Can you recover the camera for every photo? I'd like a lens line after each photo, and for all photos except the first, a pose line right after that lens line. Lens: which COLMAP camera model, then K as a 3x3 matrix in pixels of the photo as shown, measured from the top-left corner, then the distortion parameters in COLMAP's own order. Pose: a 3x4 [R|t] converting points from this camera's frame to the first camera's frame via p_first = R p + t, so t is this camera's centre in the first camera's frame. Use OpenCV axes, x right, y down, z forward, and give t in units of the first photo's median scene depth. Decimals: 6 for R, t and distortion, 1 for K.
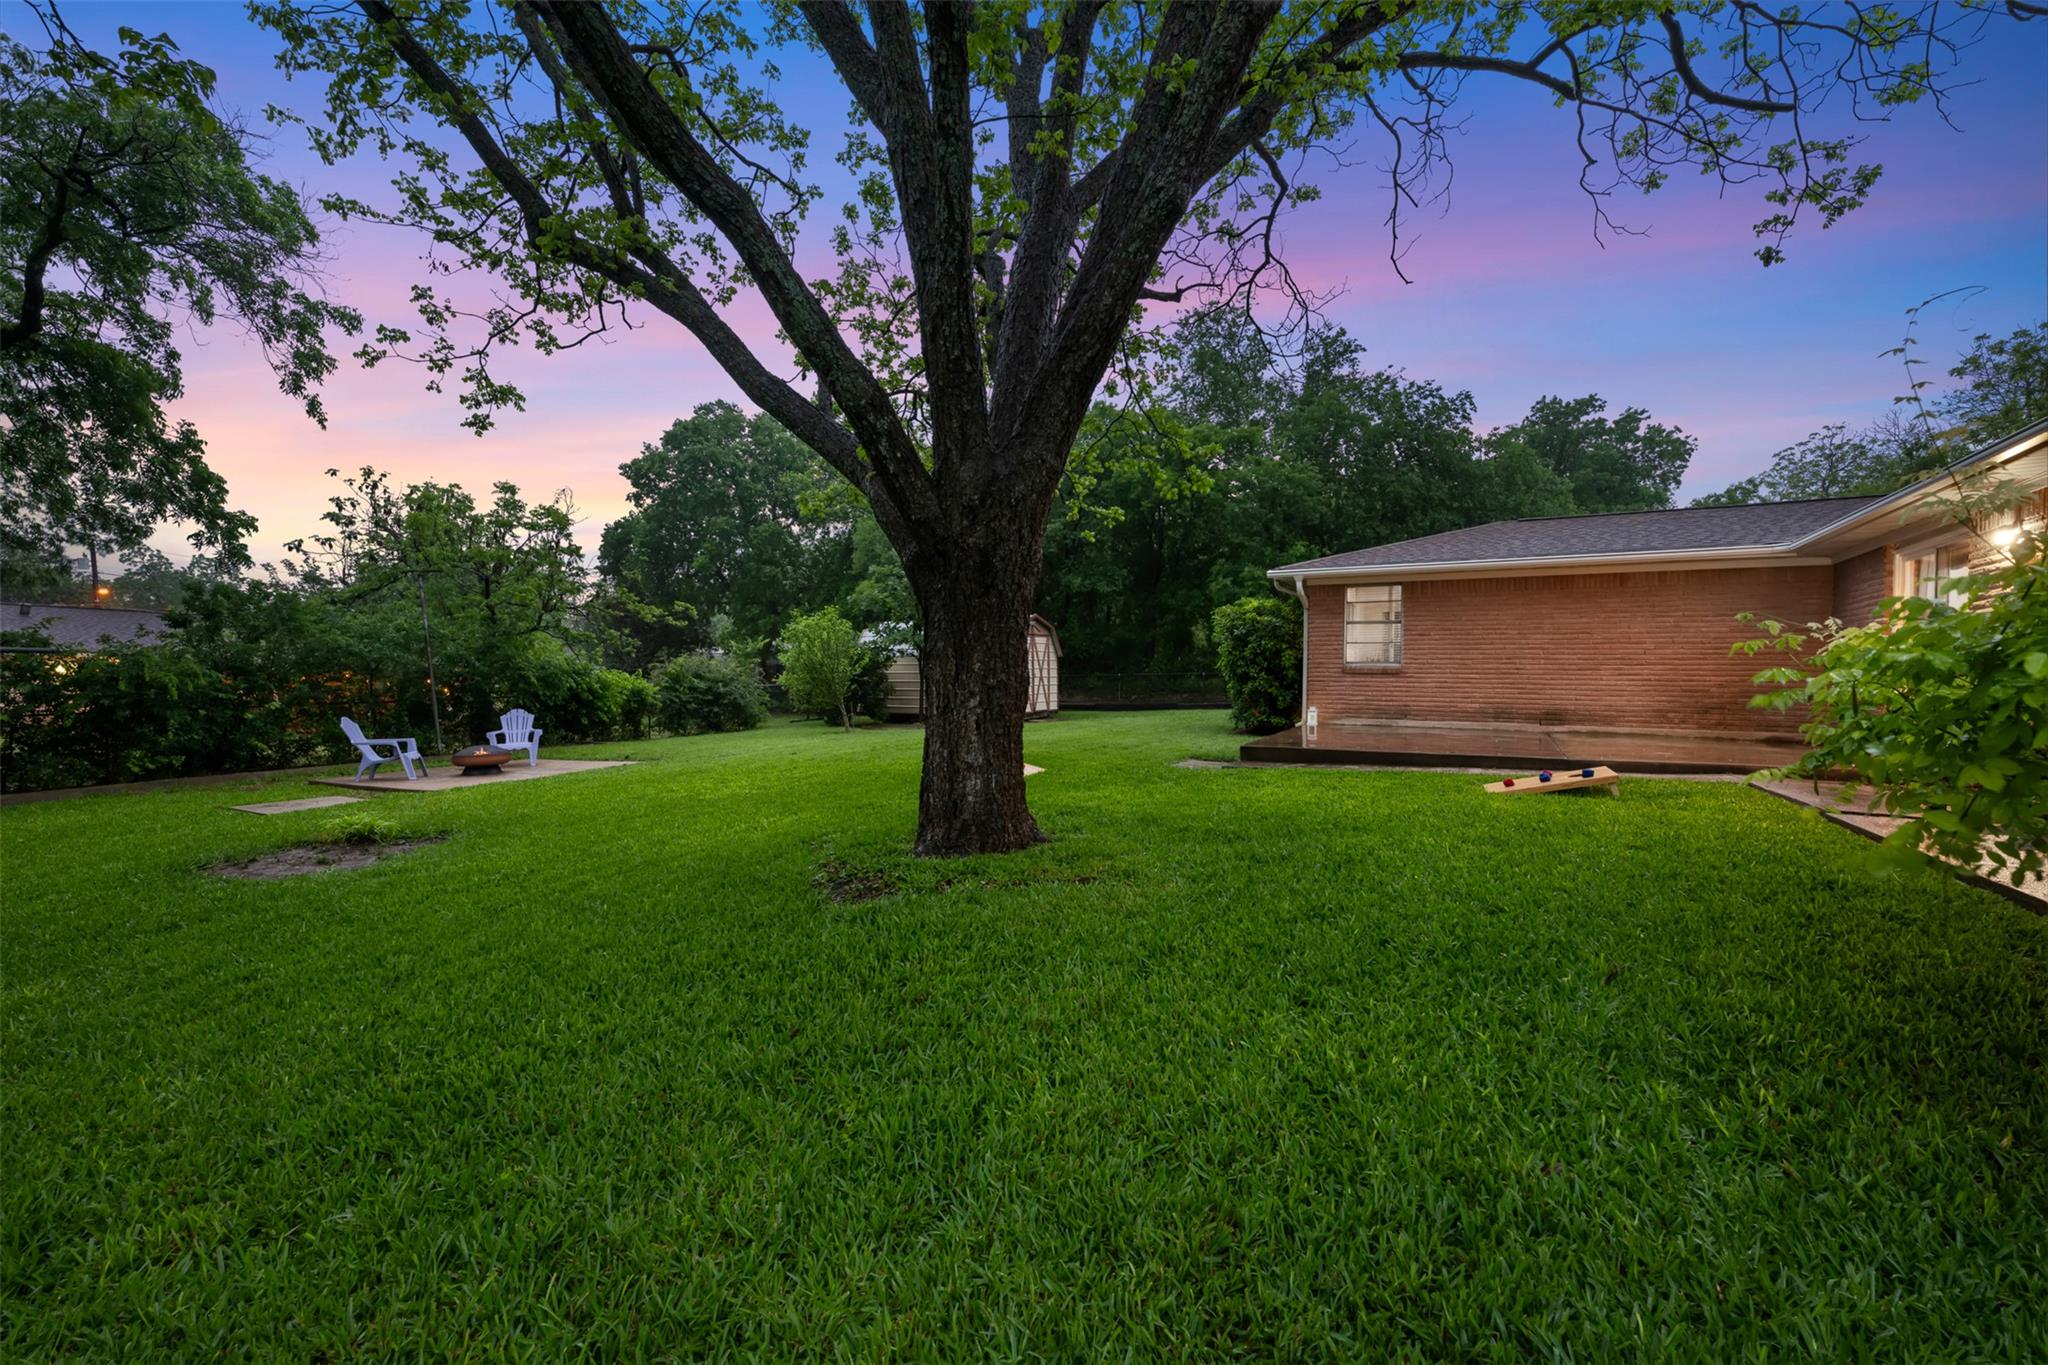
lens RADIAL K [[833.5, 0, 1019.9], [0, 833.5, 681.1], [0, 0, 1]] dist [-0.001563, 0.000441]
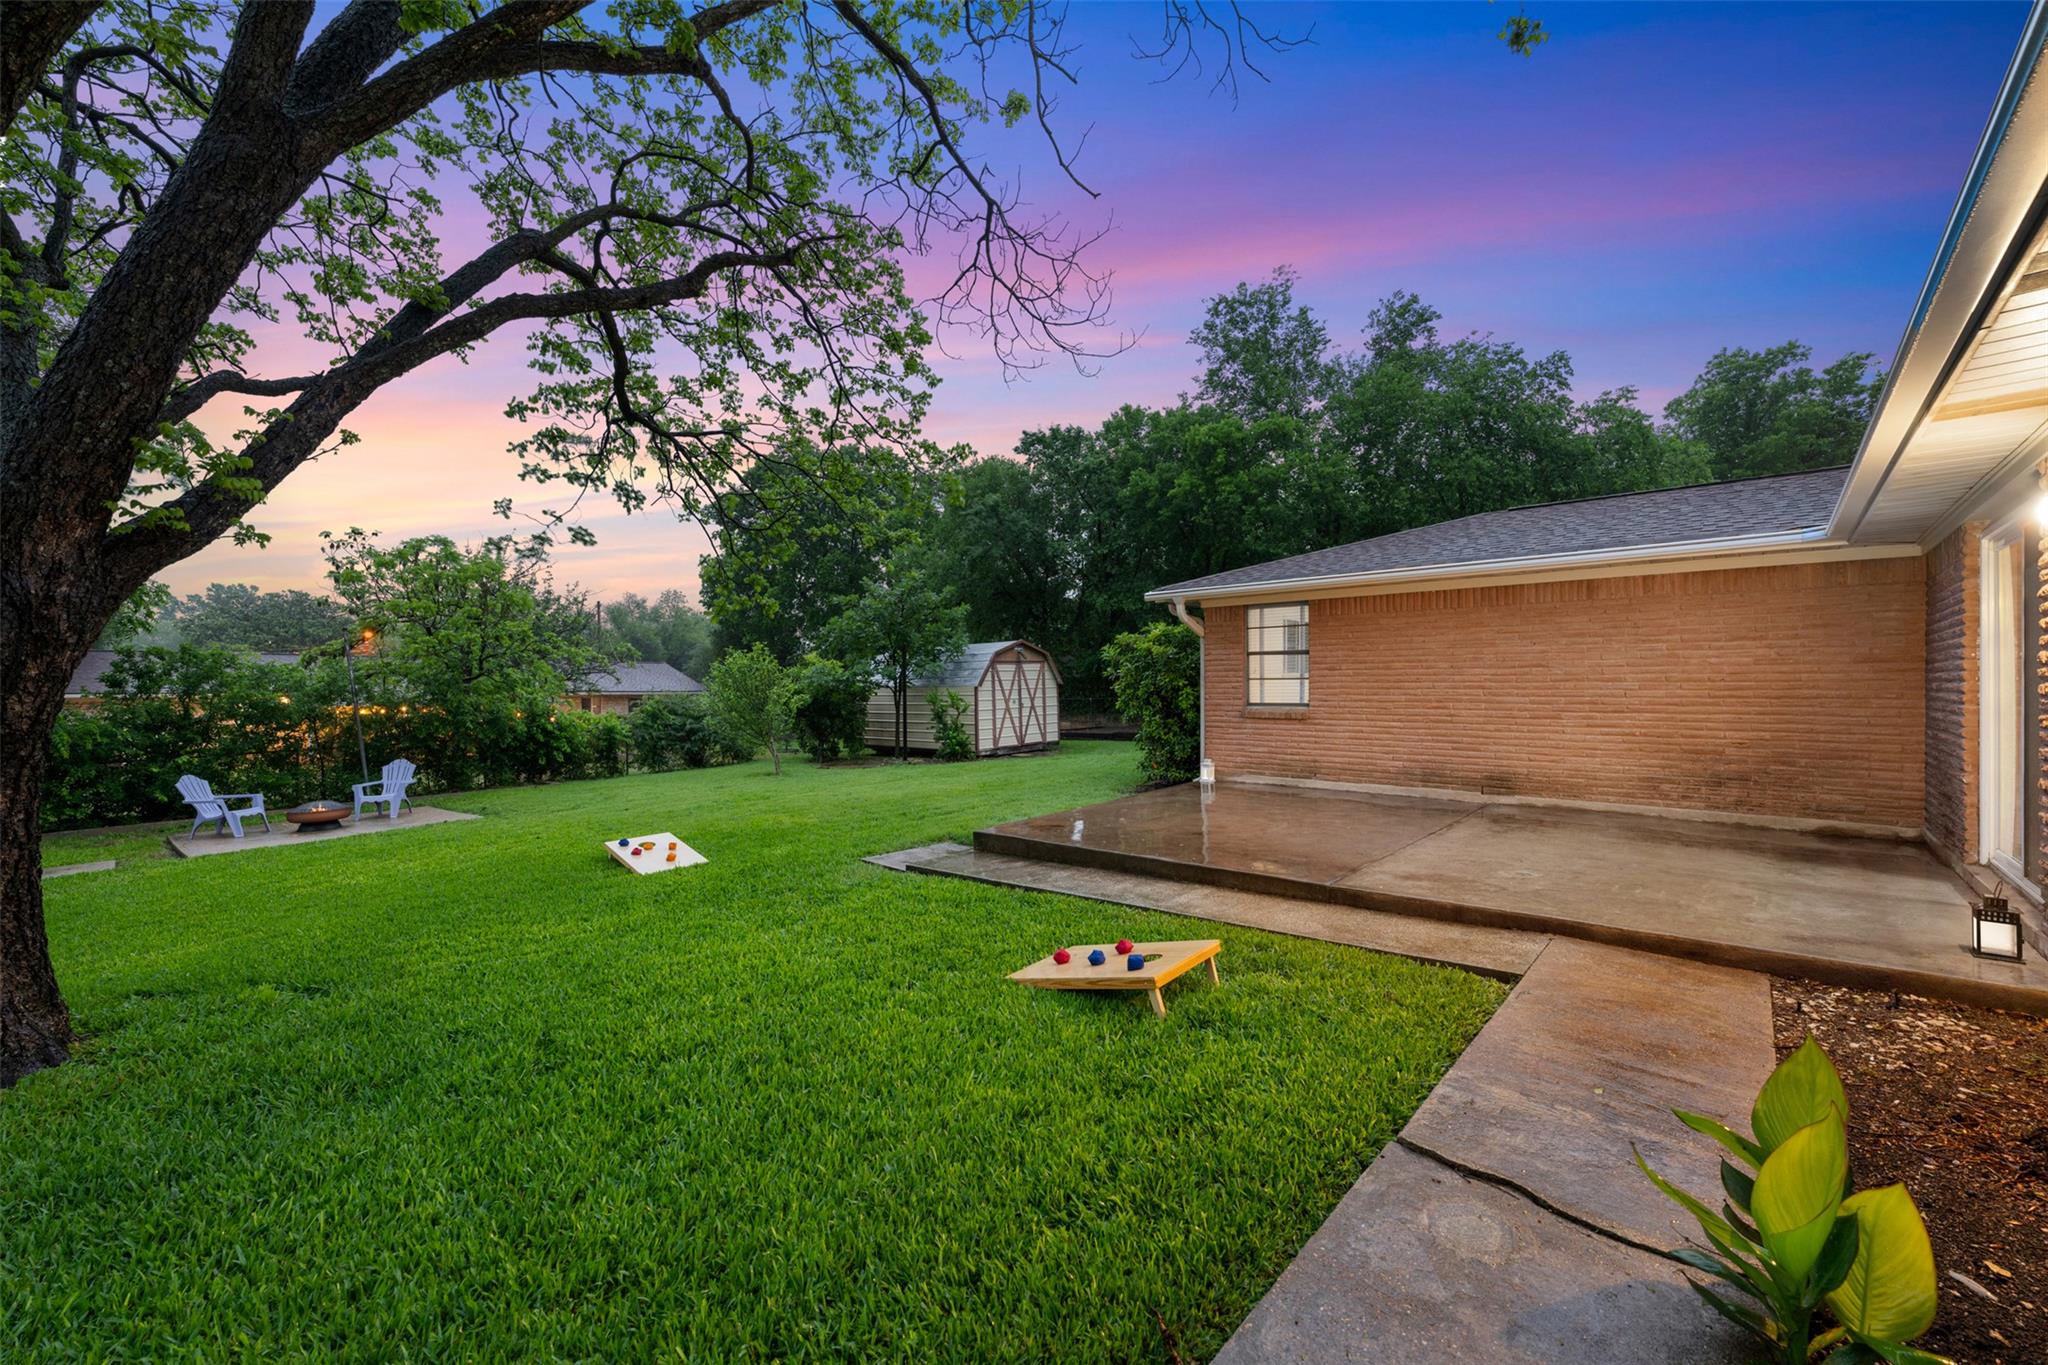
lens RADIAL K [[797.7, 0, 1032.6], [0, 797.7, 681.7], [0, 0, 1]] dist [-0.001568, 0.000053]
pose [[0.975723, -0.017049, -0.218344, 0.374775], [0.015531, 0.999842, -0.008664, -0.041934], [0.218458, 0.005063, 0.975833, 0.225022]]
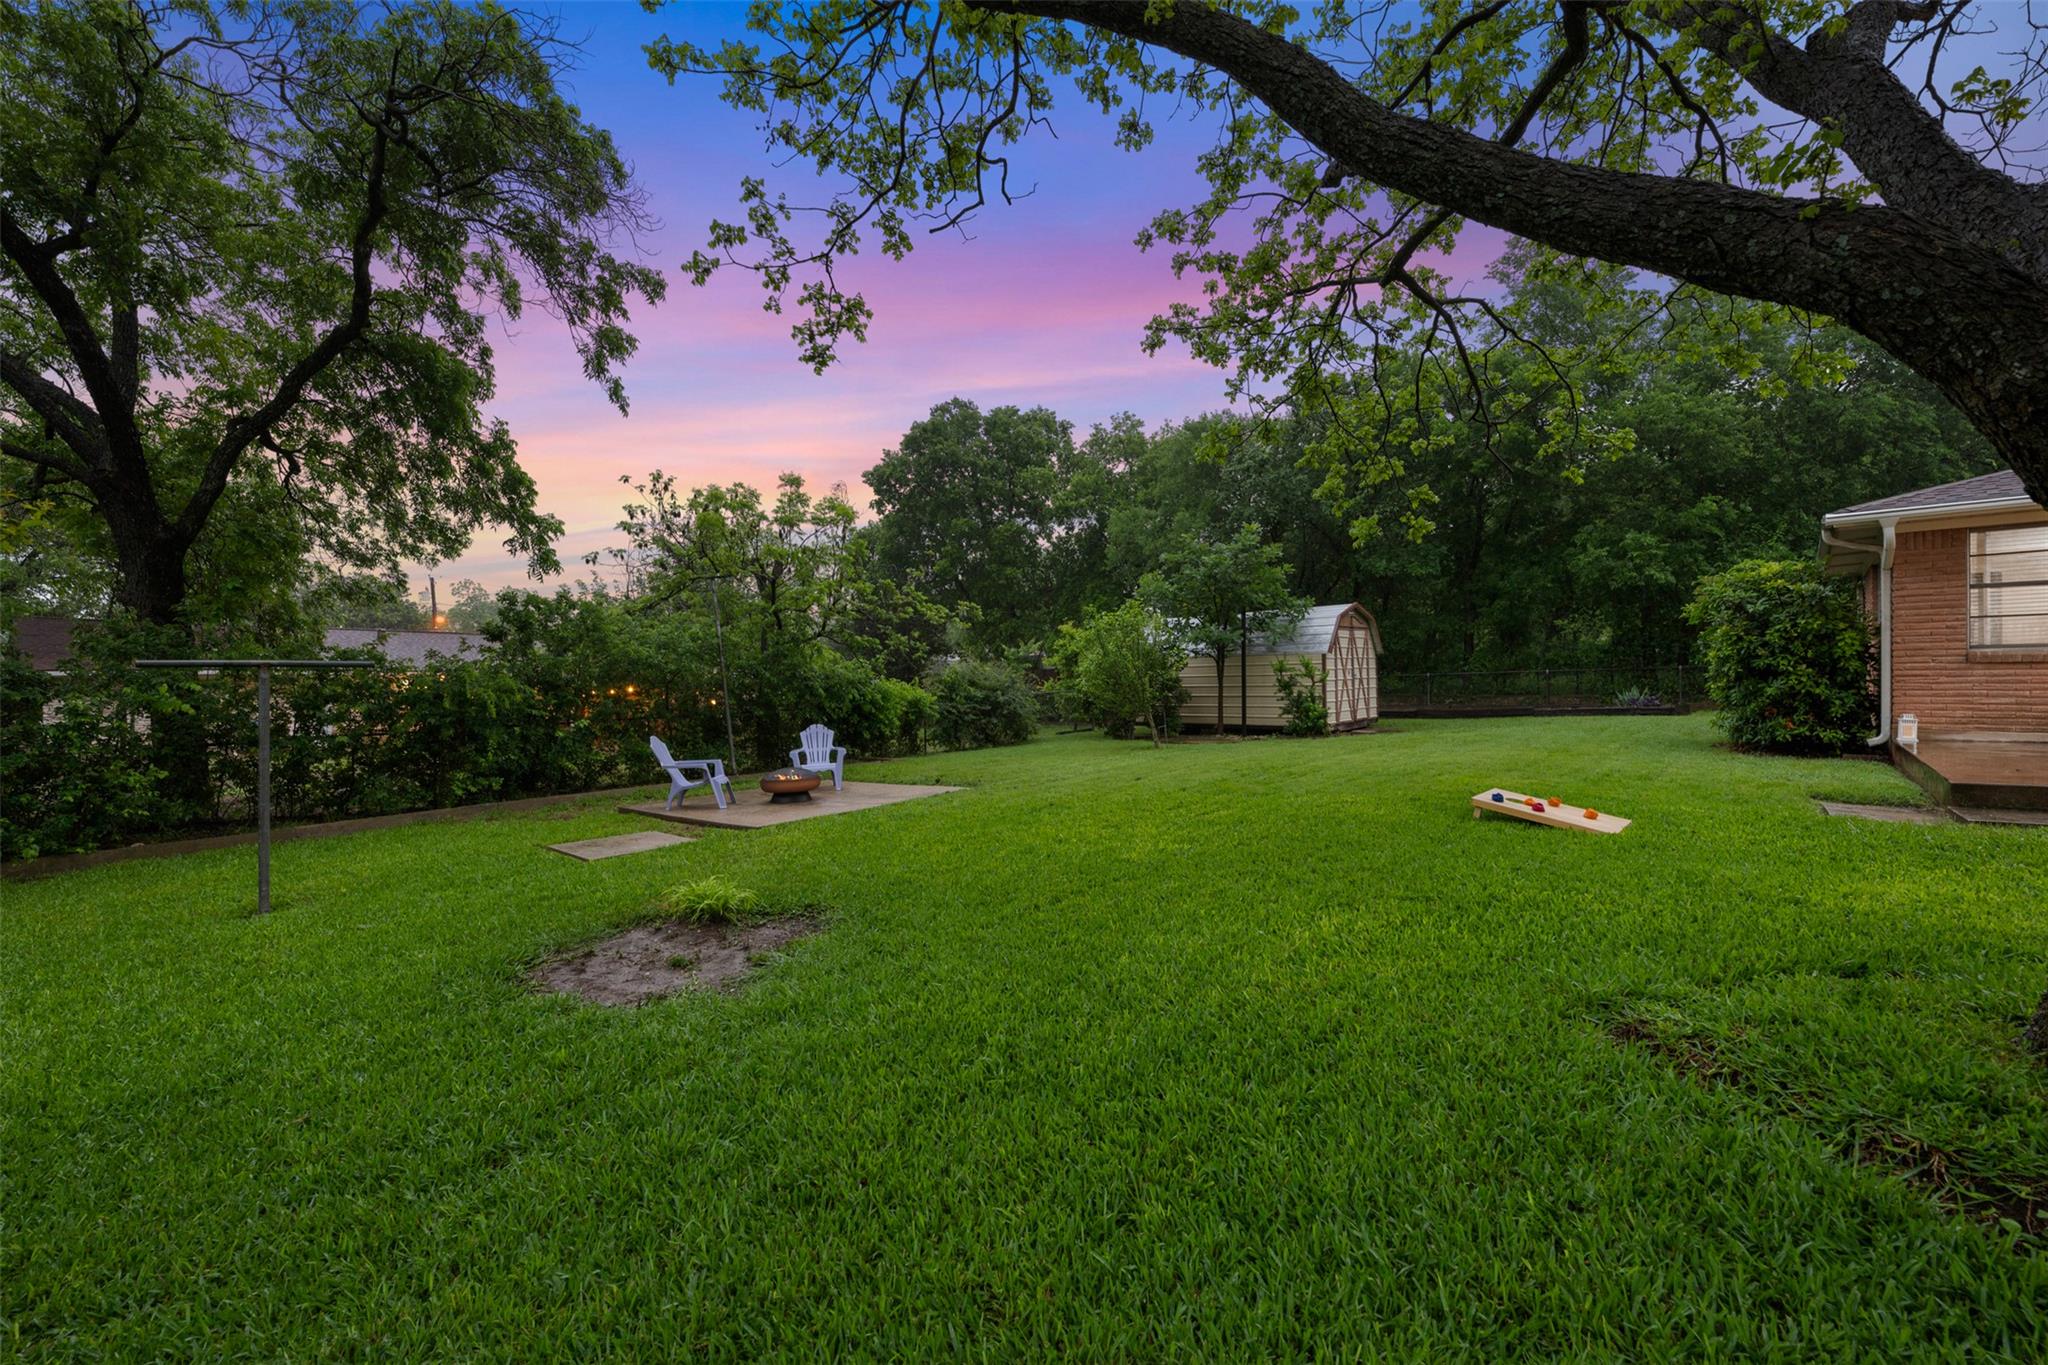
lens RADIAL K [[833.5, 0, 1016.7], [0, 833.5, 686.6], [0, 0, 1]] dist [-0.001563, 0.000441]
pose [[0.973234, -0.015058, -0.229323, -0.200632], [0.015179, 0.999884, -0.001233, -0.001826], [0.229315, -0.002281, 0.973350, 0.197226]]
